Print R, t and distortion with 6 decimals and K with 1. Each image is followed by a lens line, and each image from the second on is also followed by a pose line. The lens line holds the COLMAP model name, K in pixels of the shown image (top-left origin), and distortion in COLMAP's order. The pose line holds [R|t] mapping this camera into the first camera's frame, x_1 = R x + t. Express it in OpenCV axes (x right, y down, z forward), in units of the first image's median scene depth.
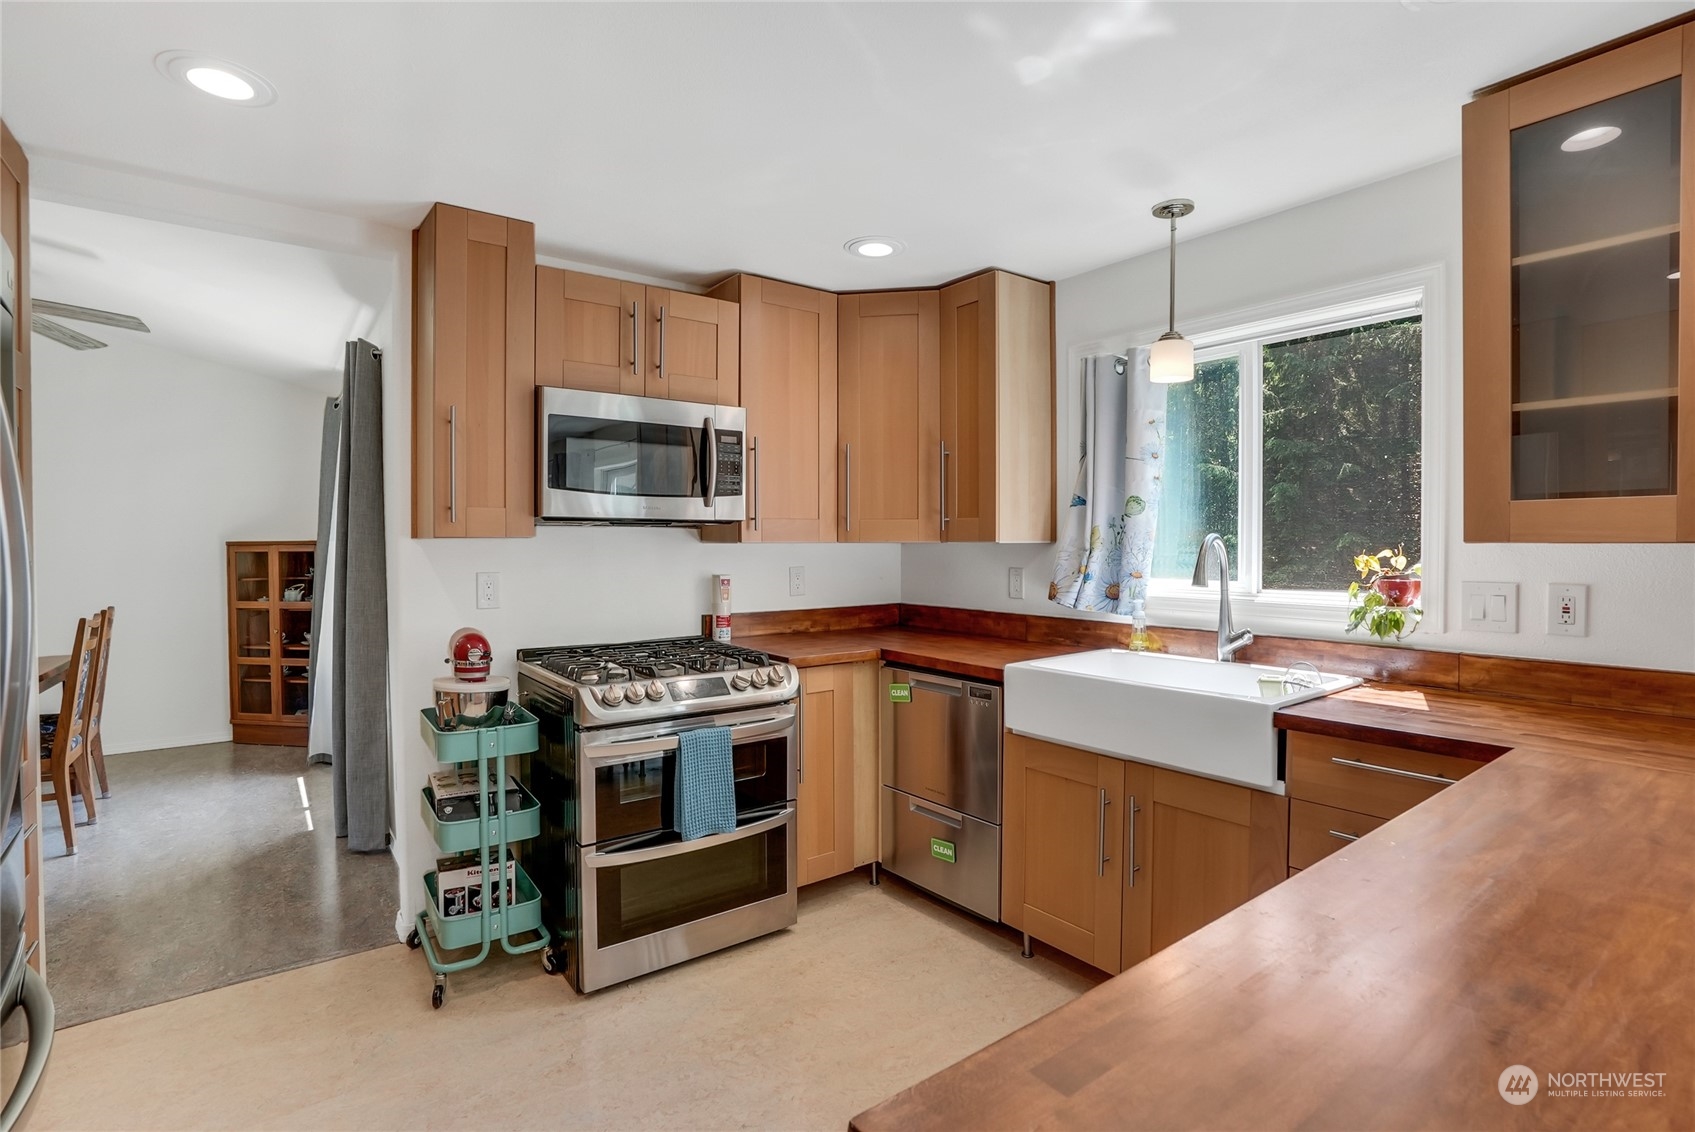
lens RADIAL K [[862.7, 0, 838.2], [0, 862.7, 558.3], [0, 0, 1]] dist [-0.004309, 0.000447]
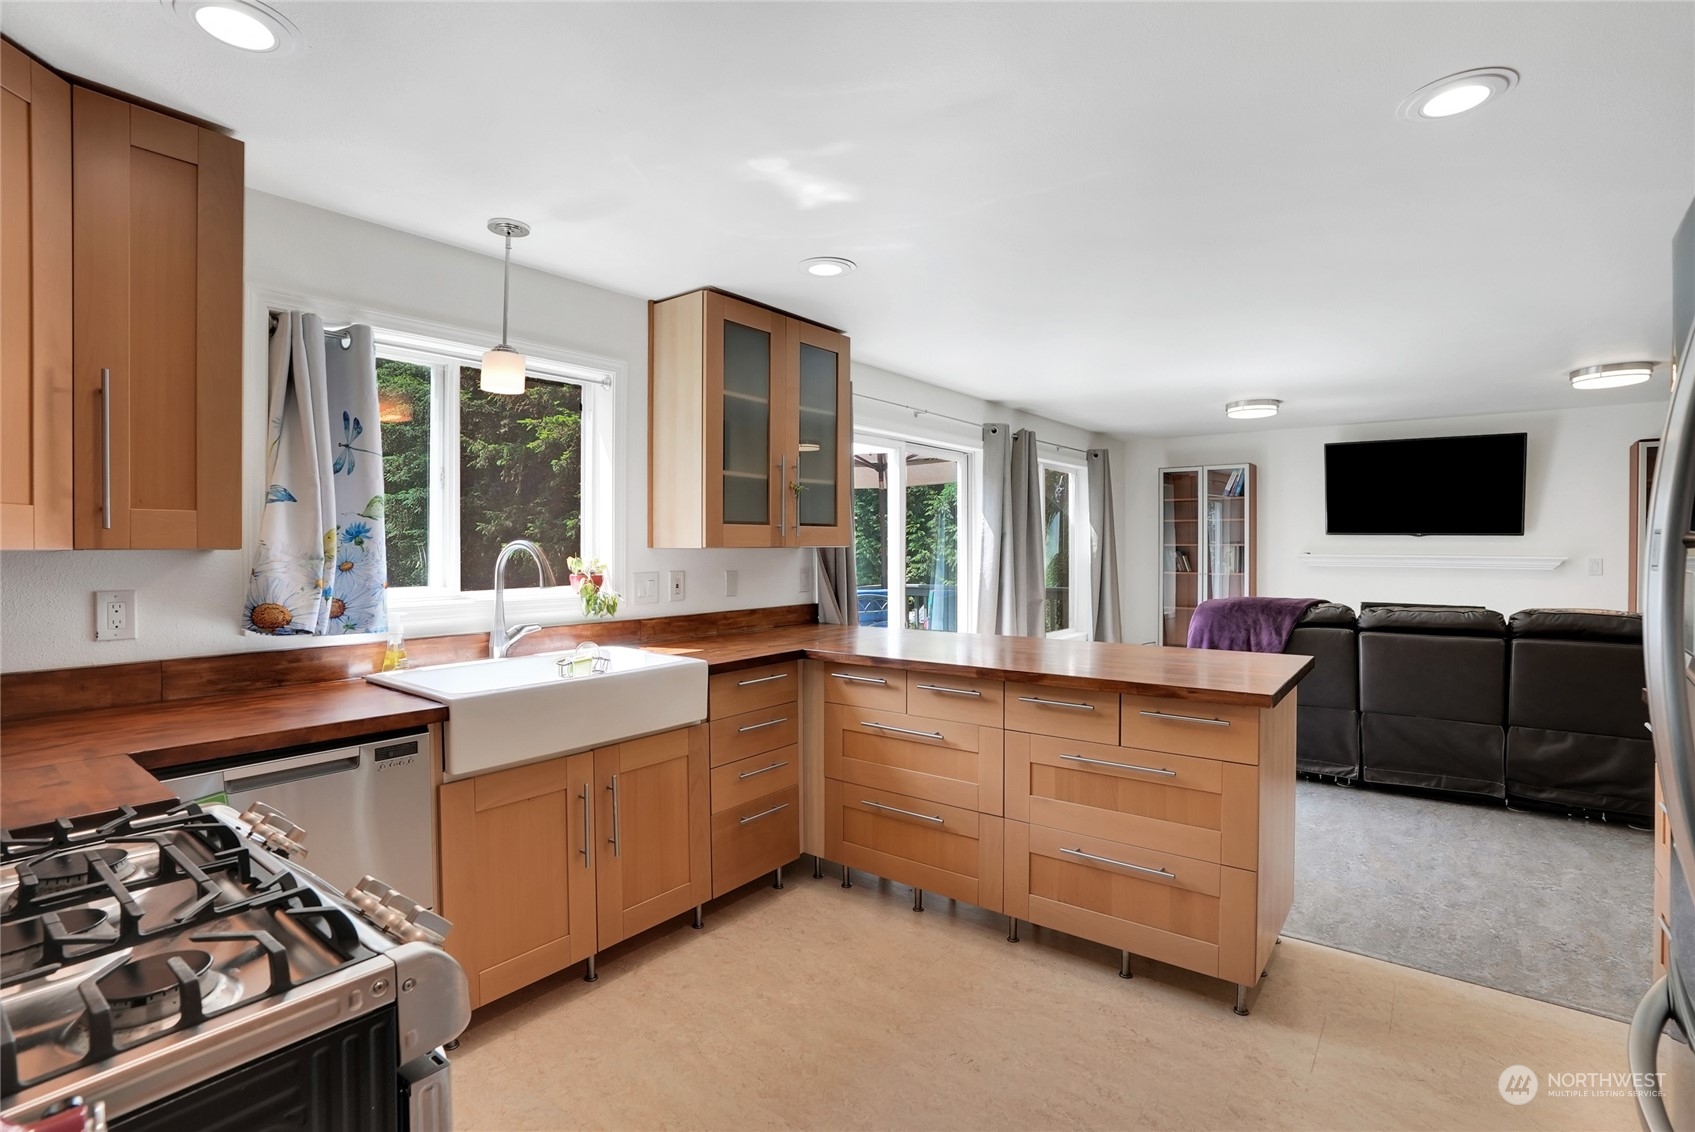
lens RADIAL K [[825.8, 0, 838.6], [0, 825.8, 548.5], [0, 0, 1]] dist [-0.005232, 0.000176]
pose [[-0.271035, -0.002117, 0.962567, -0.640197], [0.020286, 0.999763, 0.007911, -0.016880], [-0.962356, 0.021671, -0.270928, 0.842337]]
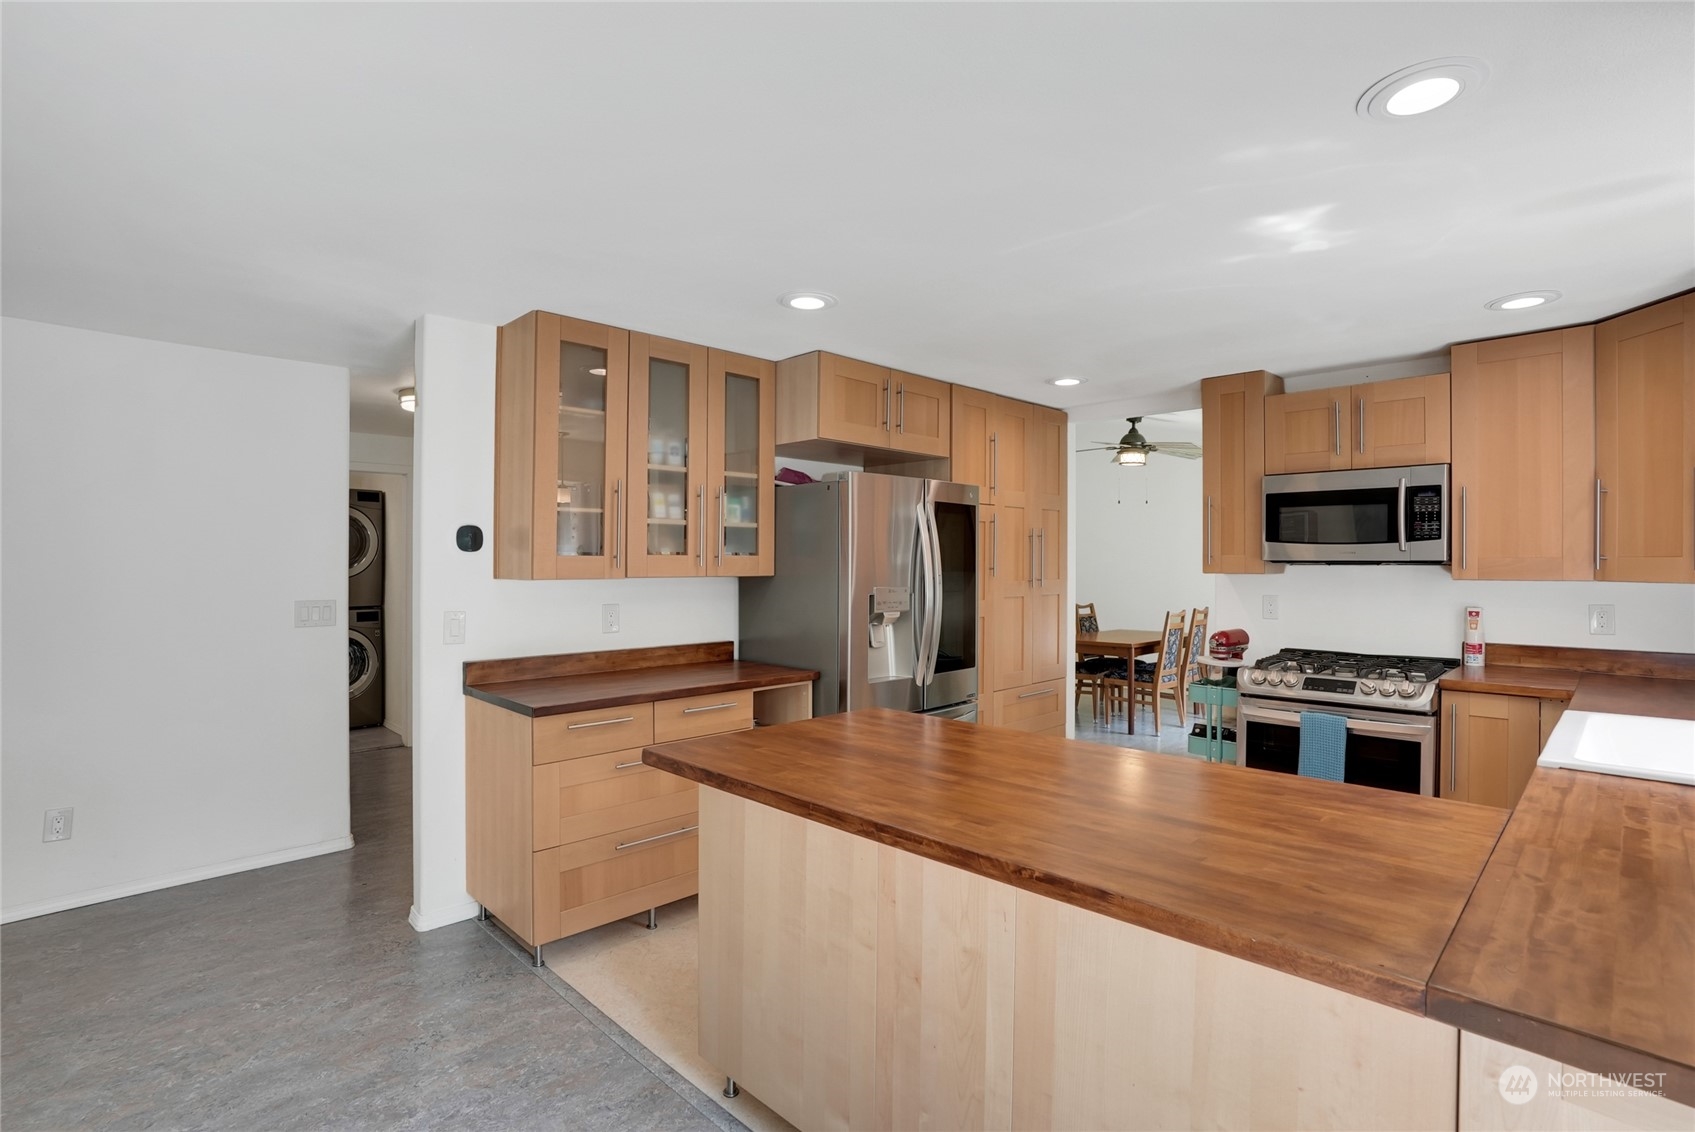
lens RADIAL K [[862.7, 0, 843.2], [0, 862.7, 570.2], [0, 0, 1]] dist [-0.004309, 0.000447]
pose [[0.117539, 0.010358, -0.993014, 1.039258], [-0.016845, 0.999823, 0.008435, -0.029403], [0.992925, 0.015736, 0.117693, 0.064103]]
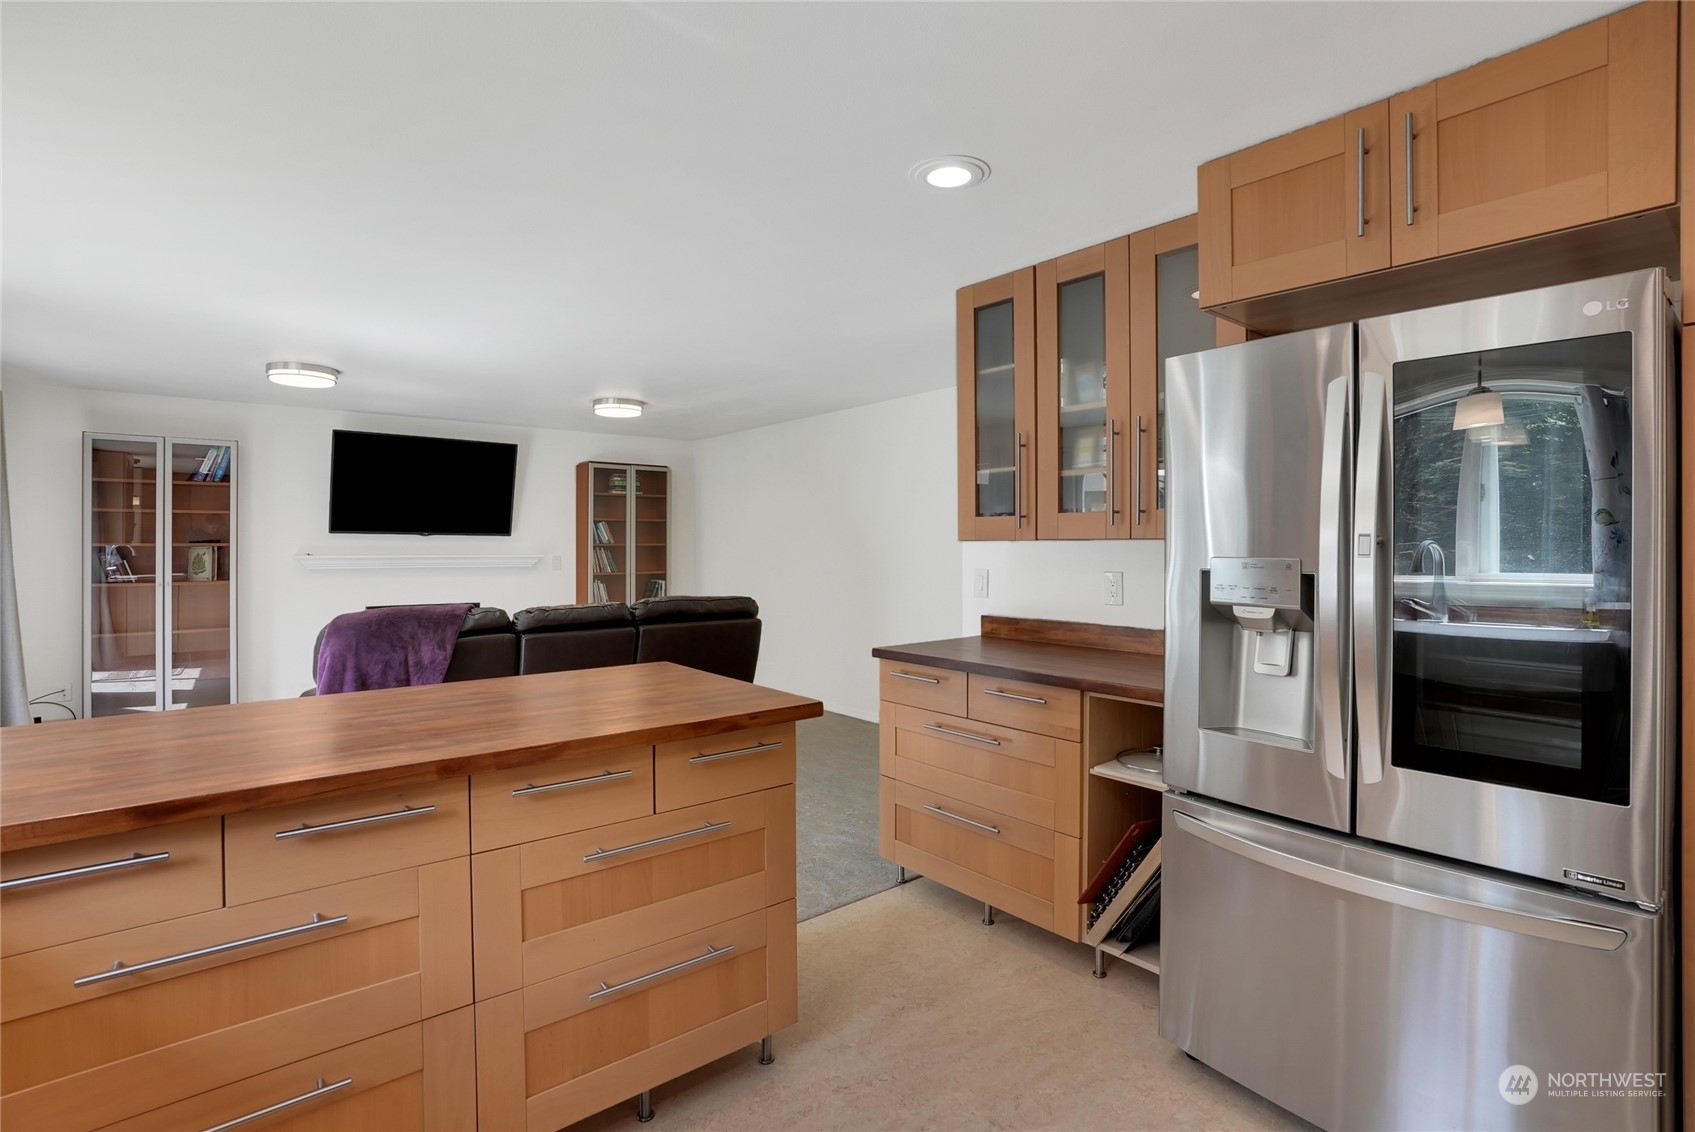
lens RADIAL K [[825.8, 0, 854.9], [0, 825.8, 544.0], [0, 0, 1]] dist [-0.005232, 0.000176]
pose [[-0.999421, 0.003202, -0.033862, 0.027147], [0.002536, 0.999803, 0.019686, -0.018790], [0.033919, 0.019589, -0.999233, 0.980224]]
